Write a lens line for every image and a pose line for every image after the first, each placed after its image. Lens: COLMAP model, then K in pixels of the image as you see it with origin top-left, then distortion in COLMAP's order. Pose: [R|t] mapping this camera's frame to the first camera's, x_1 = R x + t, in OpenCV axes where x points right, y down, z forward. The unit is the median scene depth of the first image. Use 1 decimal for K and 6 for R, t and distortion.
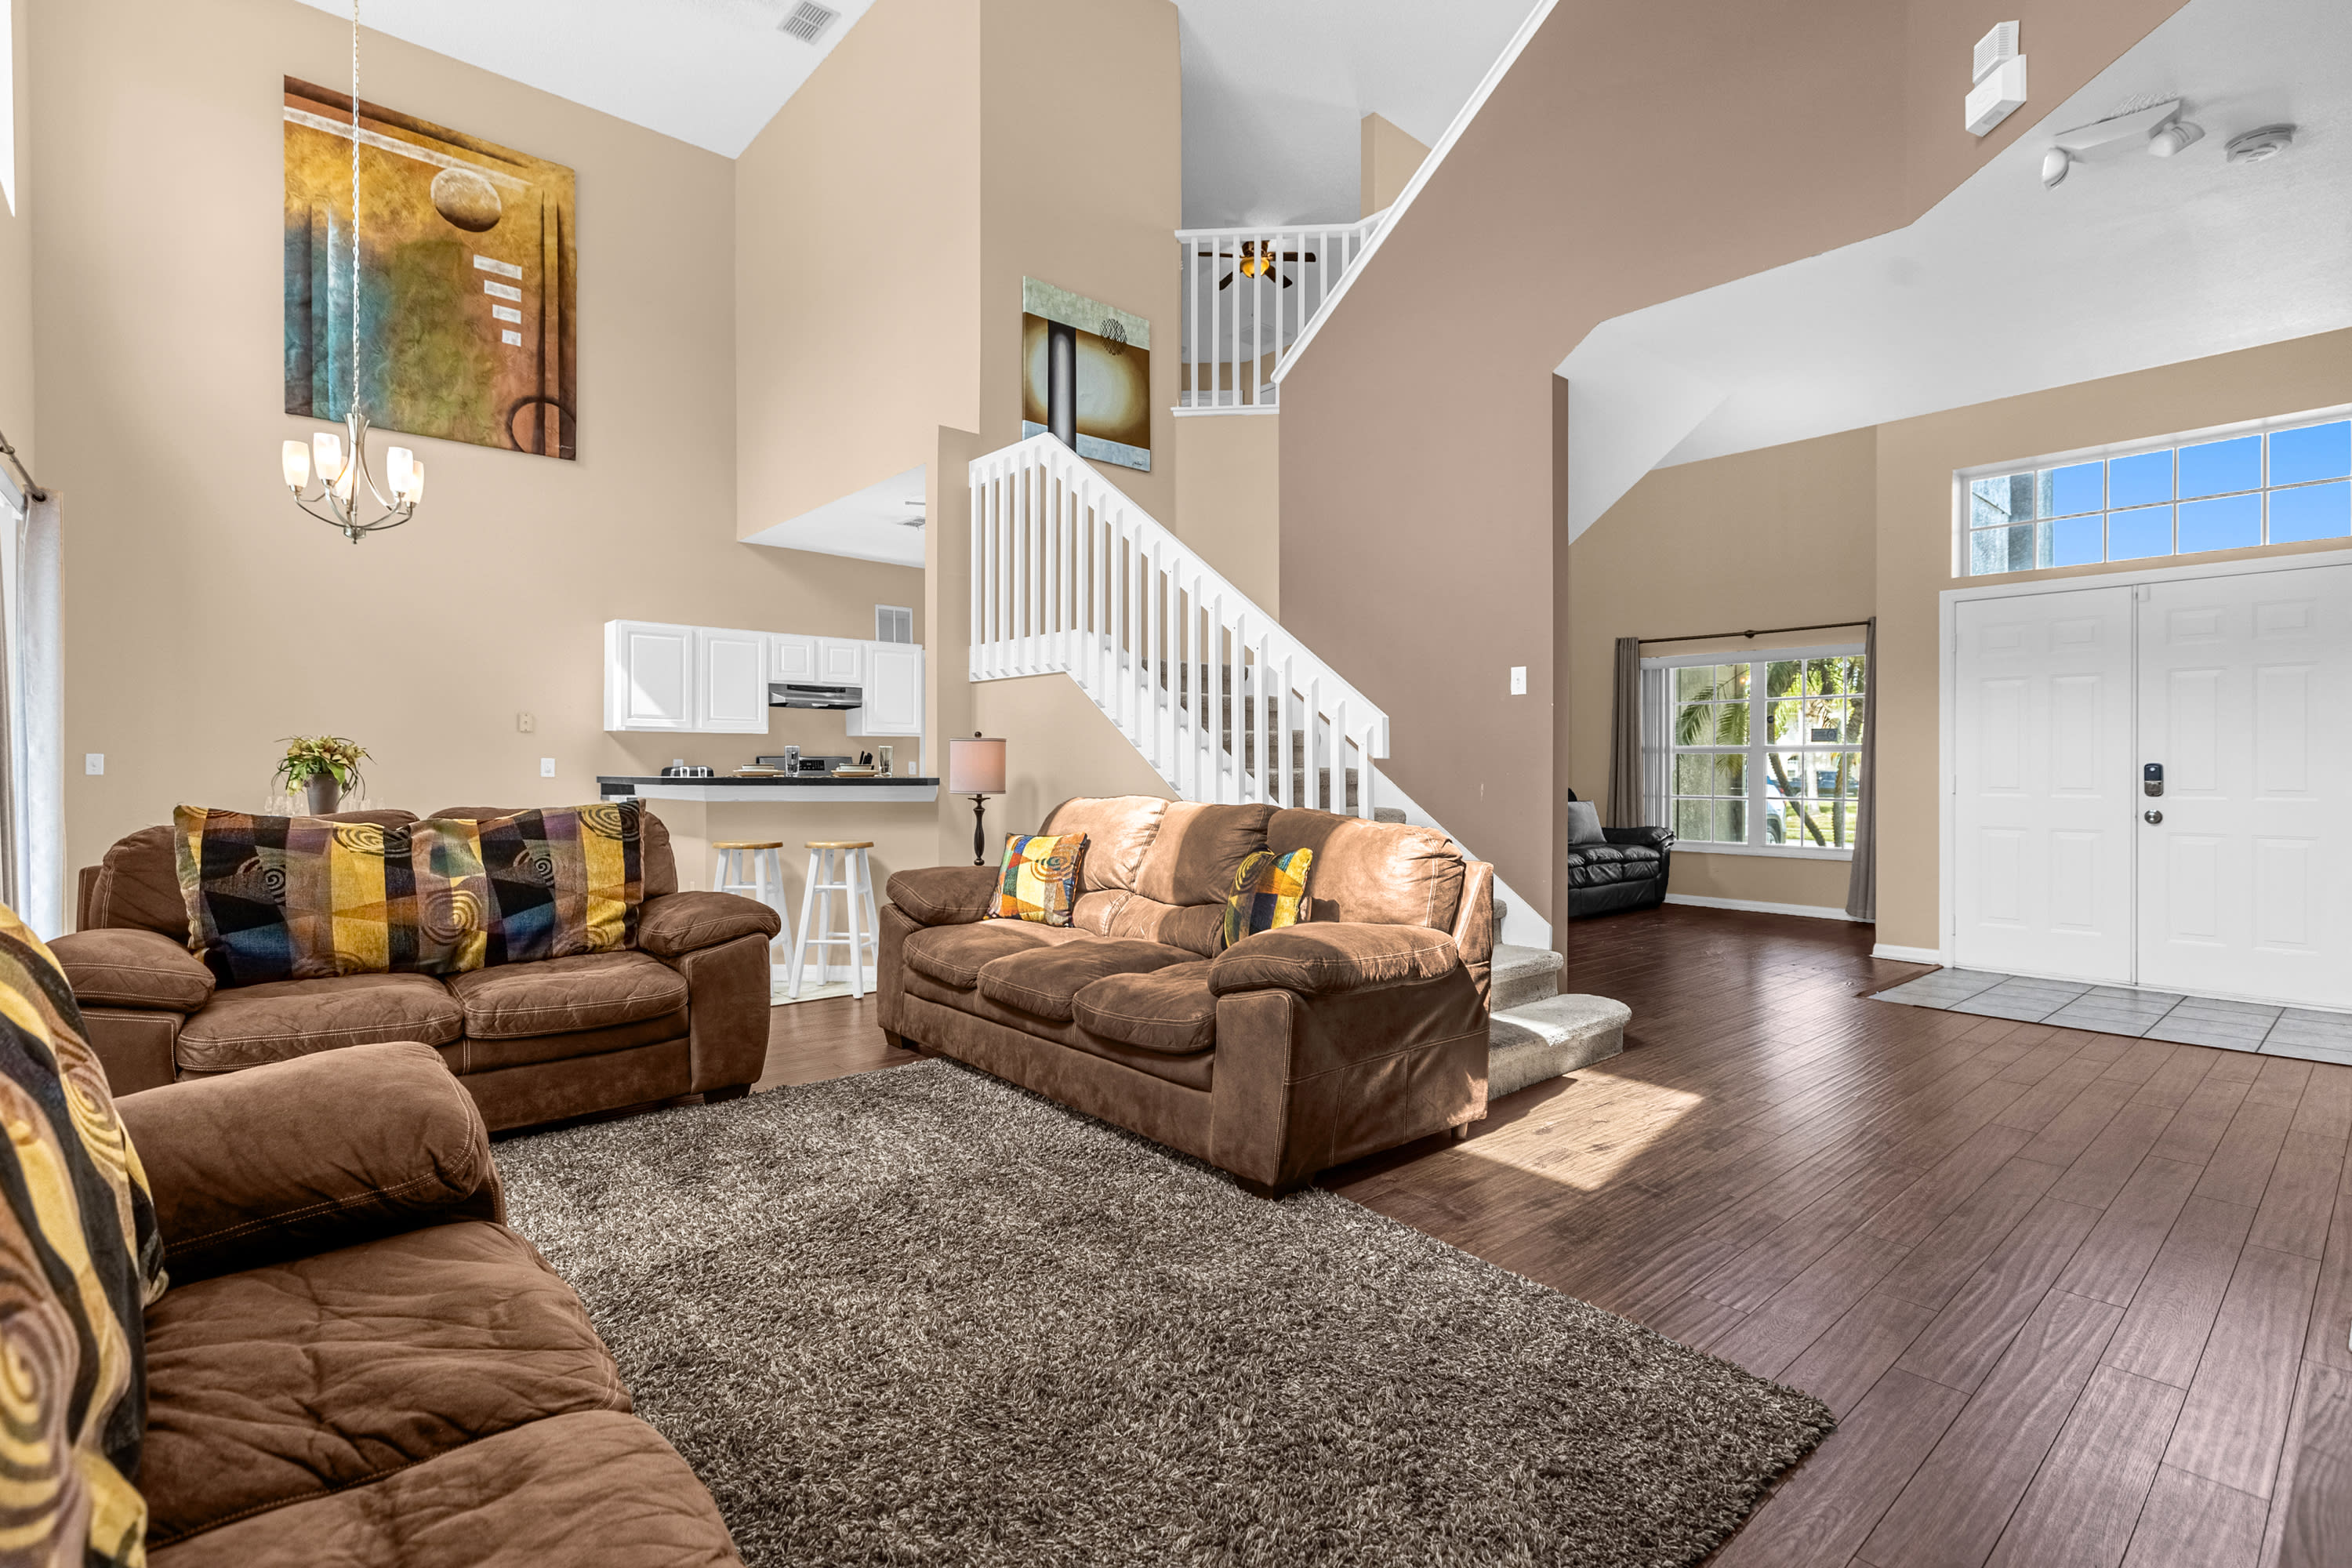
lens RADIAL K [[1094.1, 0, 1169.4], [0, 1094.1, 766.2], [0, 0, 1]] dist [-0.002704, -0.000232]
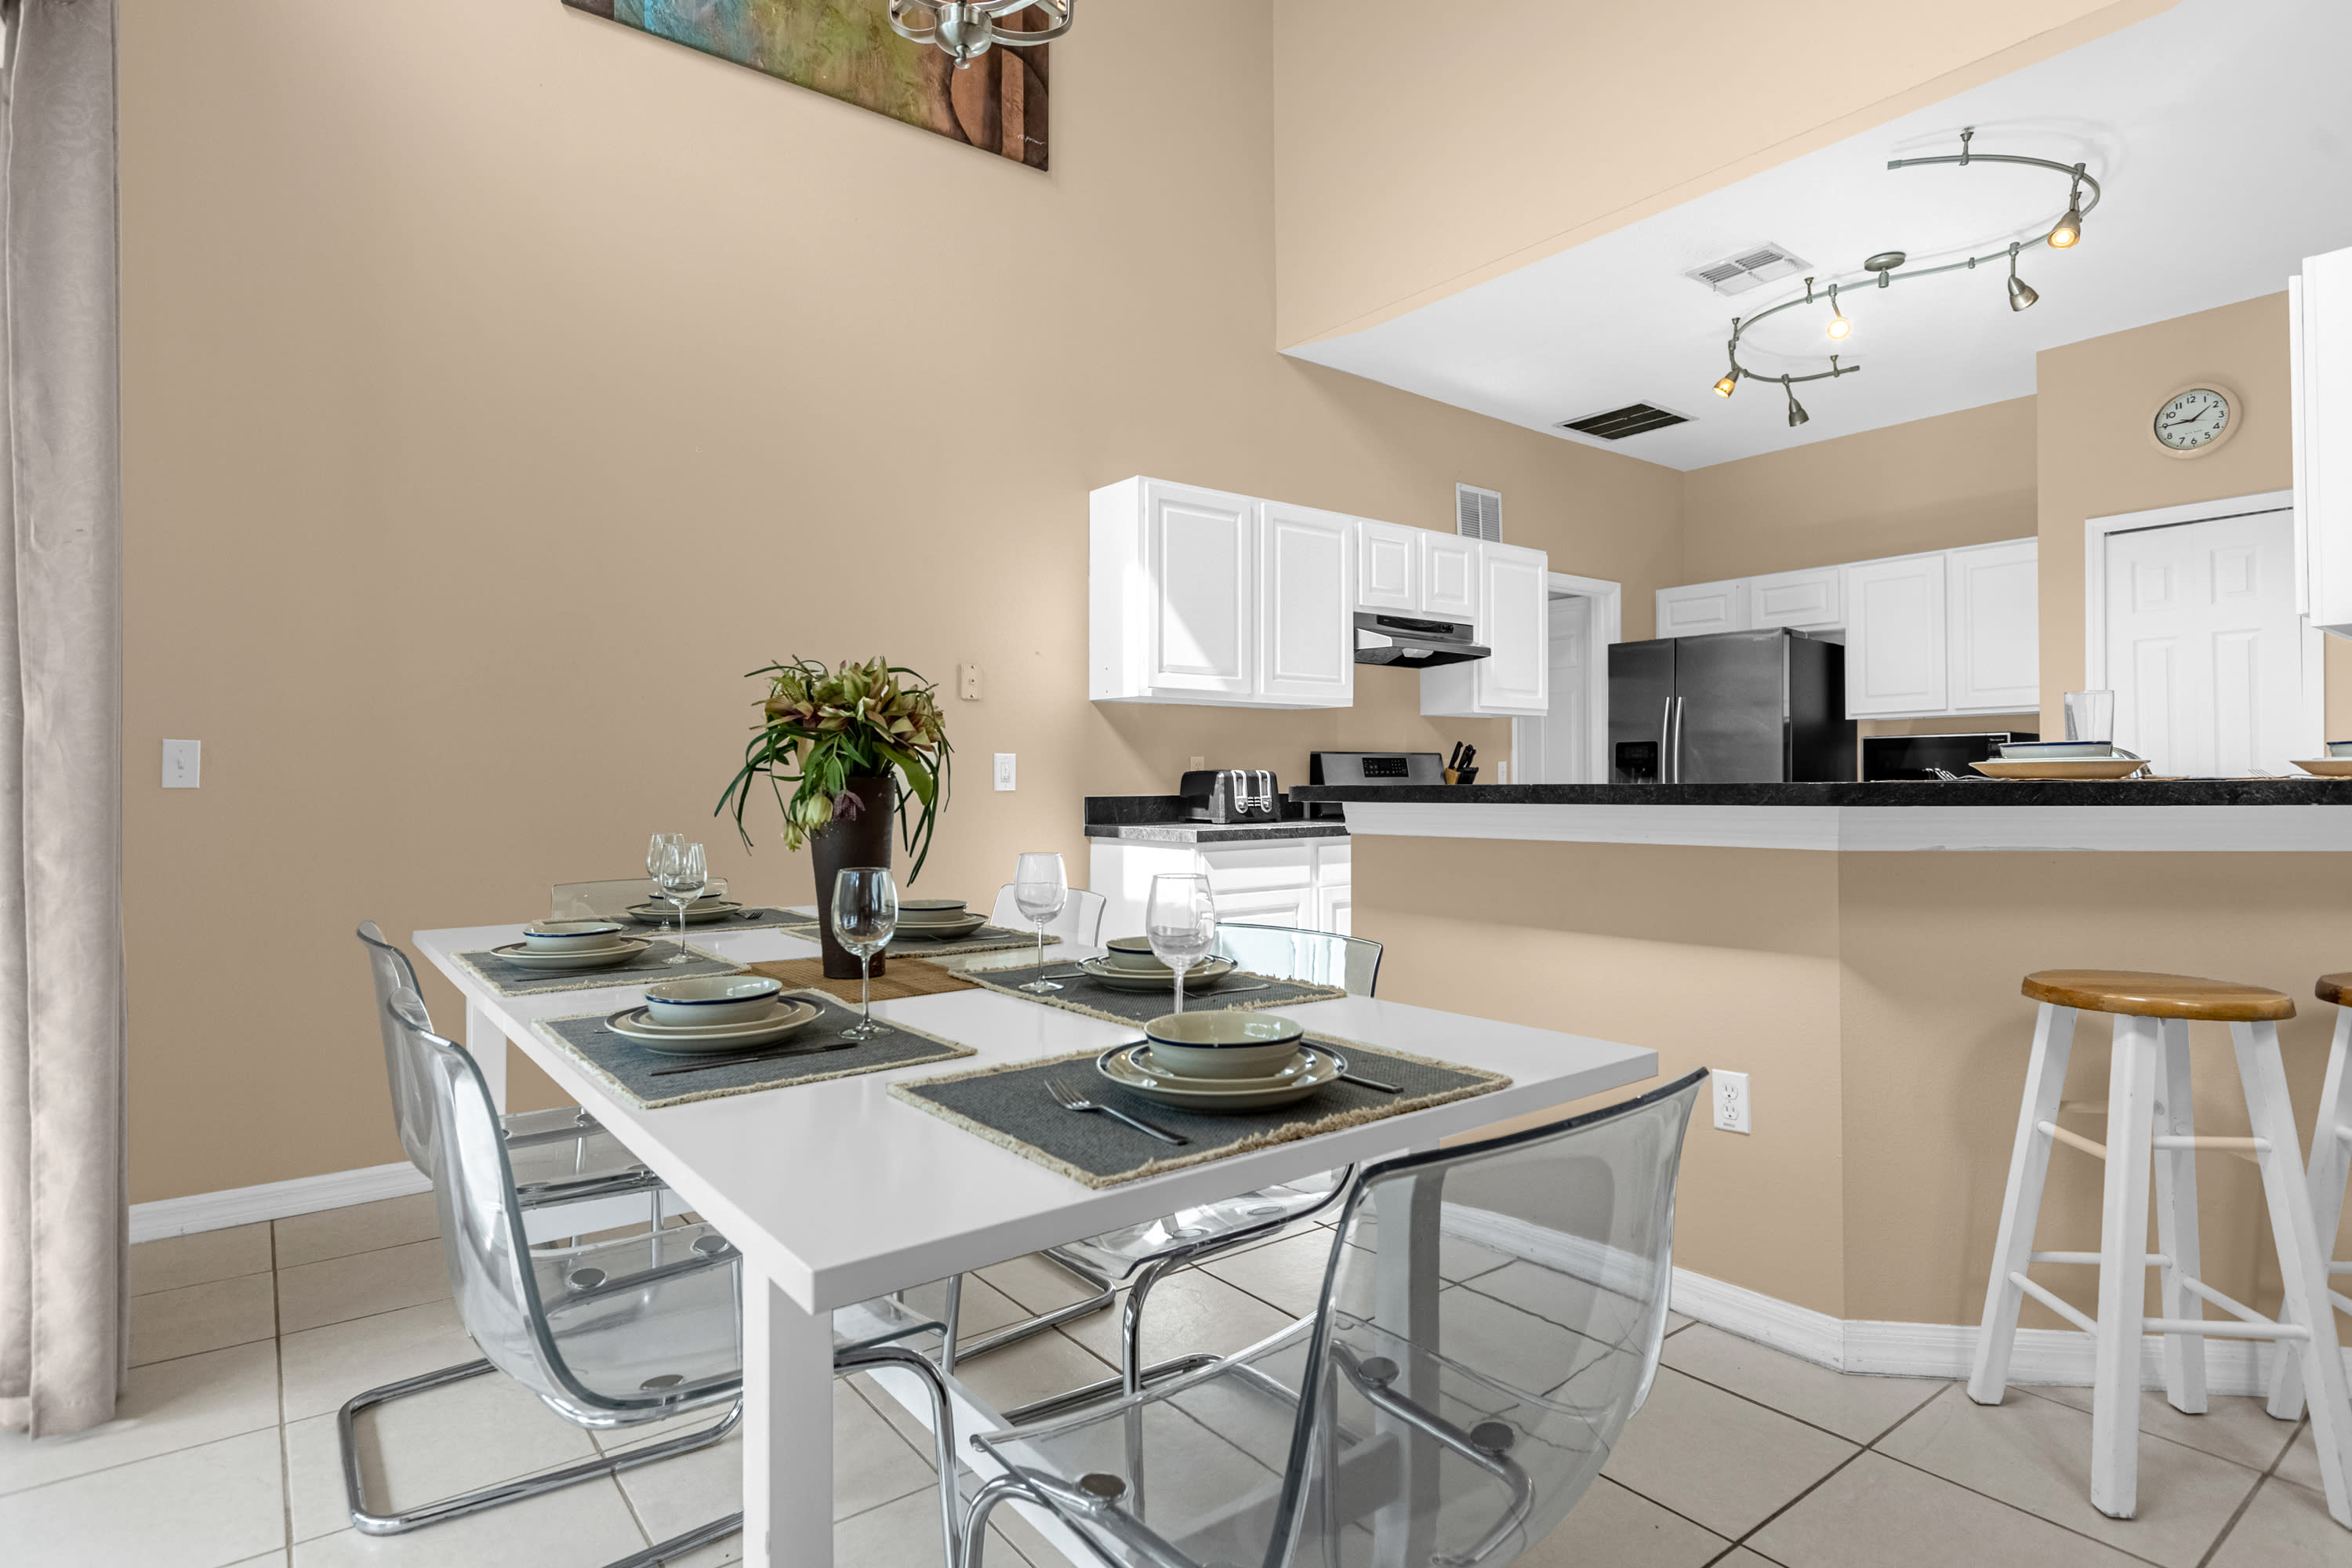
lens RADIAL K [[1222.3, 0, 1177.2], [0, 1222.3, 775.4], [0, 0, 1]] dist [-0.003381, -0.002725]
pose [[0.997648, -0.007090, -0.068175, -0.489599], [0.006790, 0.999966, -0.004629, 0.007005], [0.068205, 0.004155, 0.997663, 0.478188]]
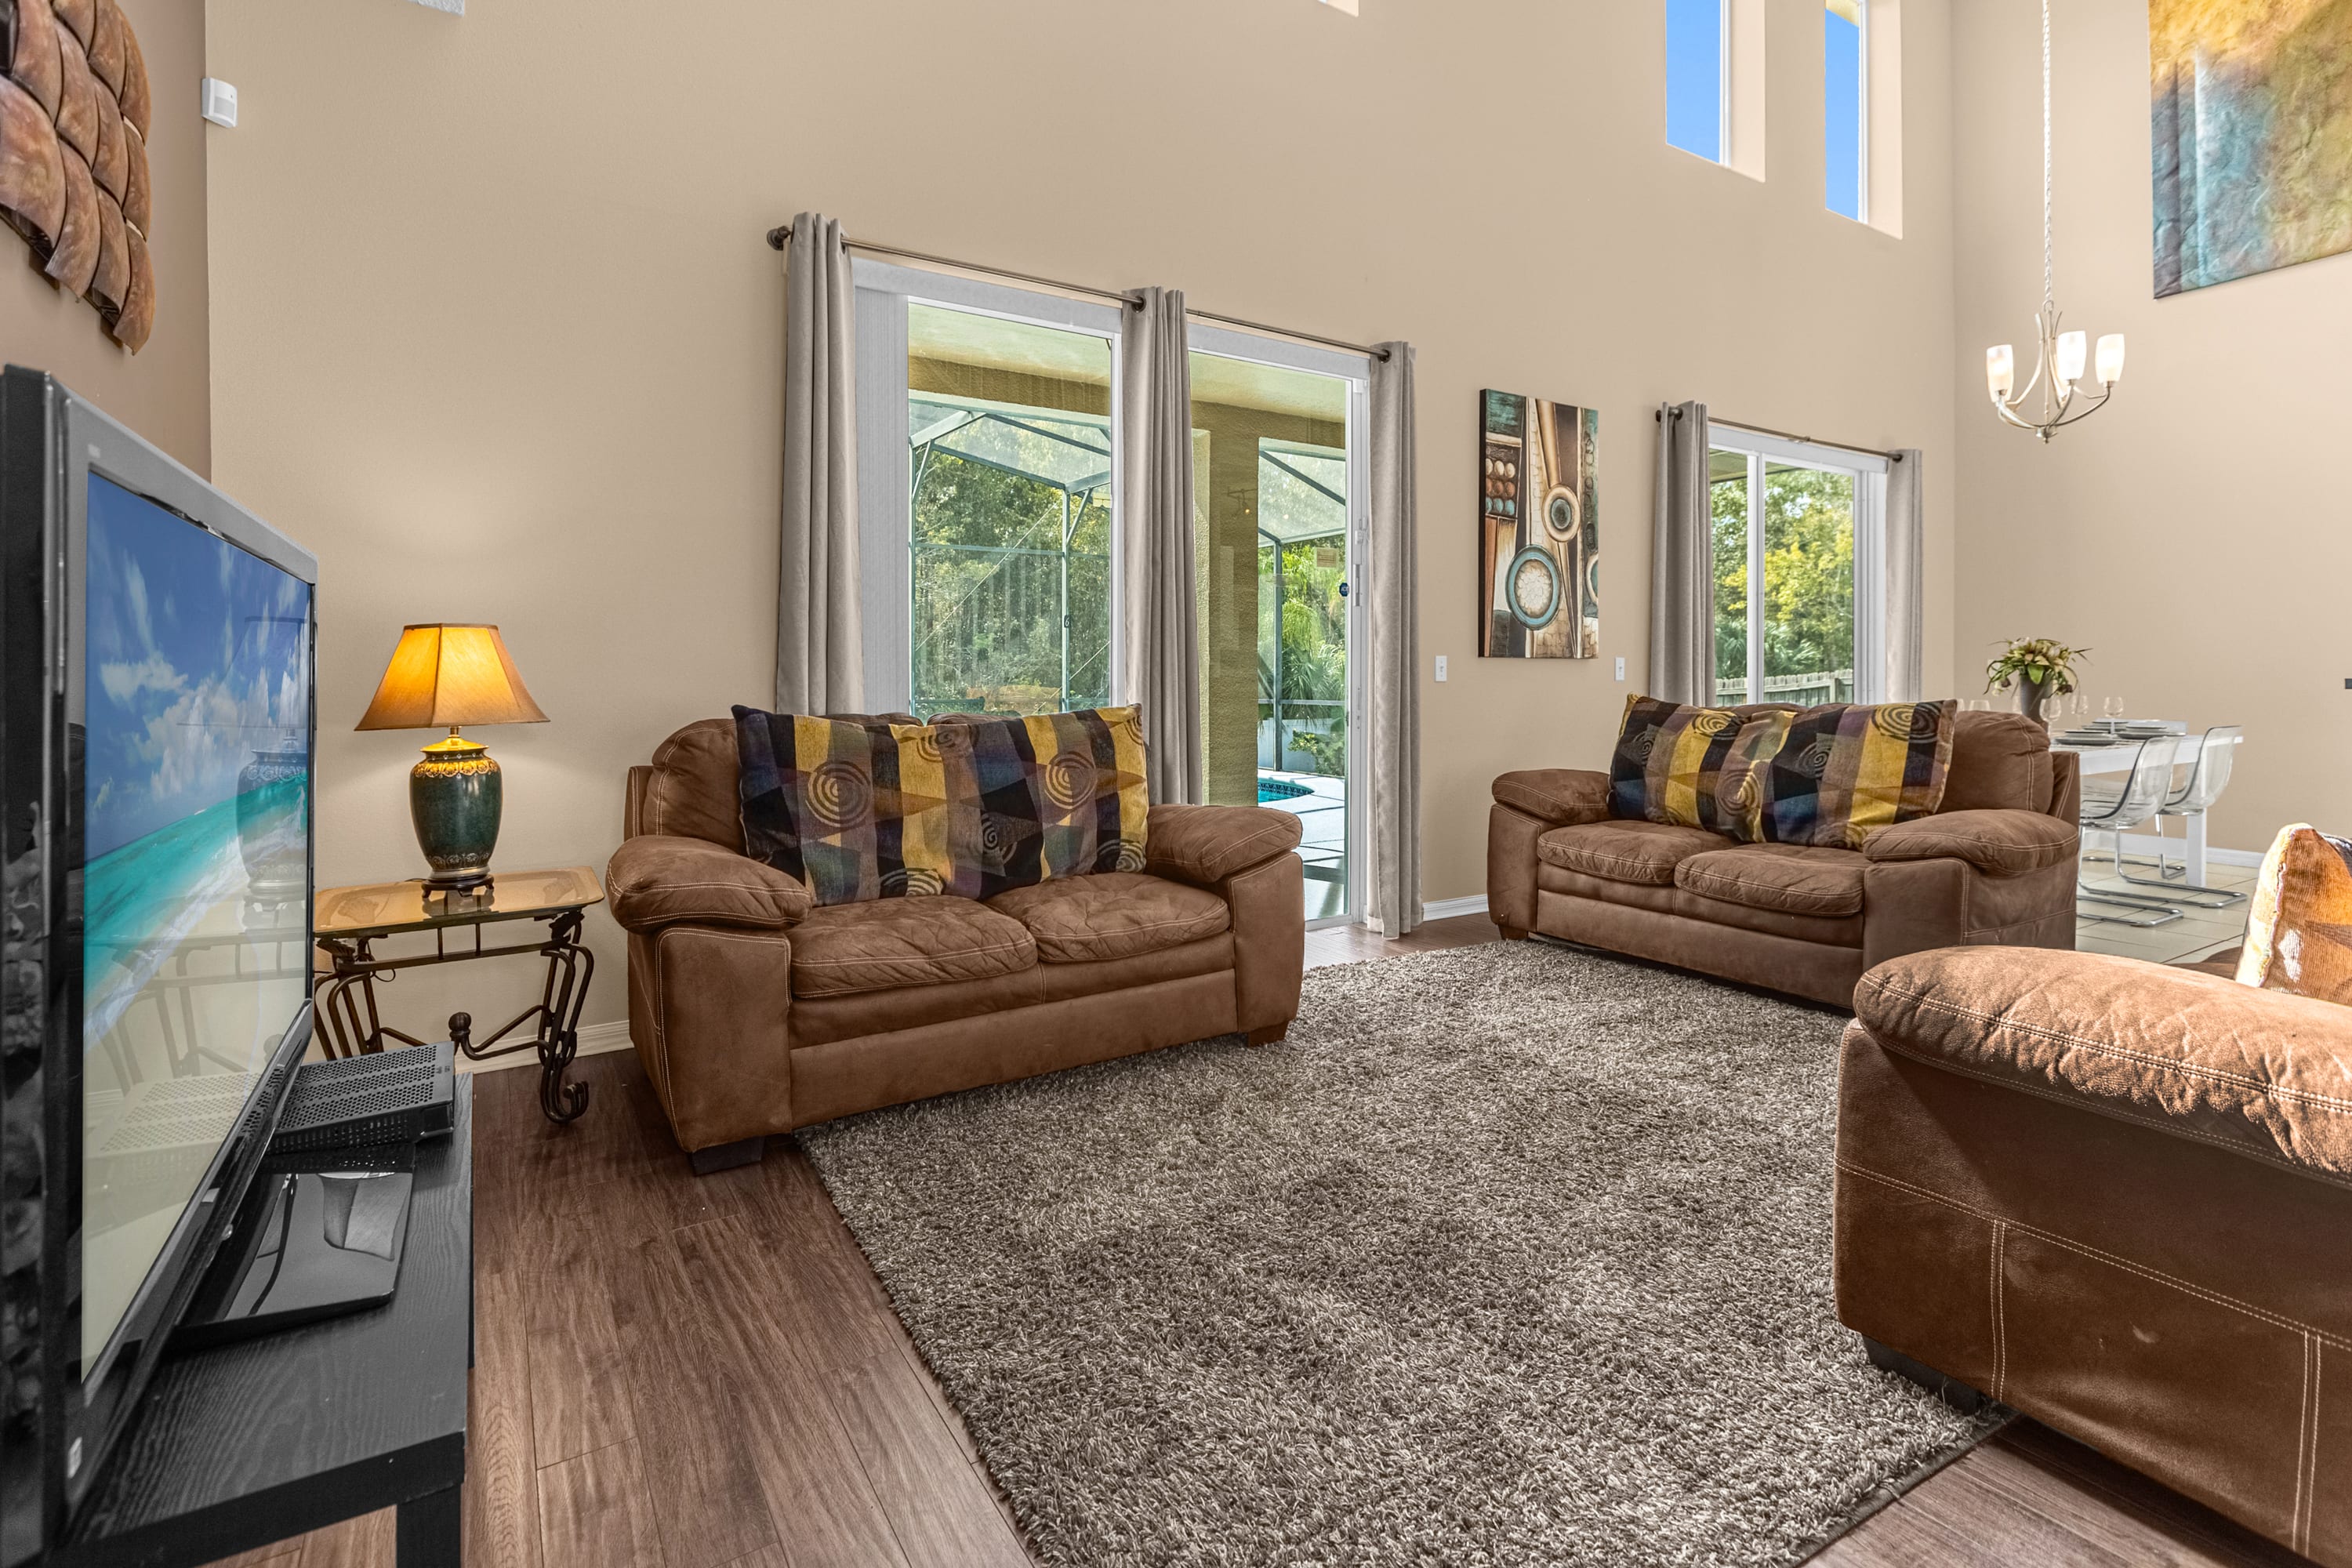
lens RADIAL K [[1128.2, 0, 1170.9], [0, 1128.2, 693.5], [0, 0, 1]] dist [-0.000508, 0.000235]
pose [[-0.171810, 0.012170, -0.985055, 0.314261], [0.002097, 0.999926, 0.011988, 0.007107], [0.985128, -0.000006, -0.171823, 0.293492]]
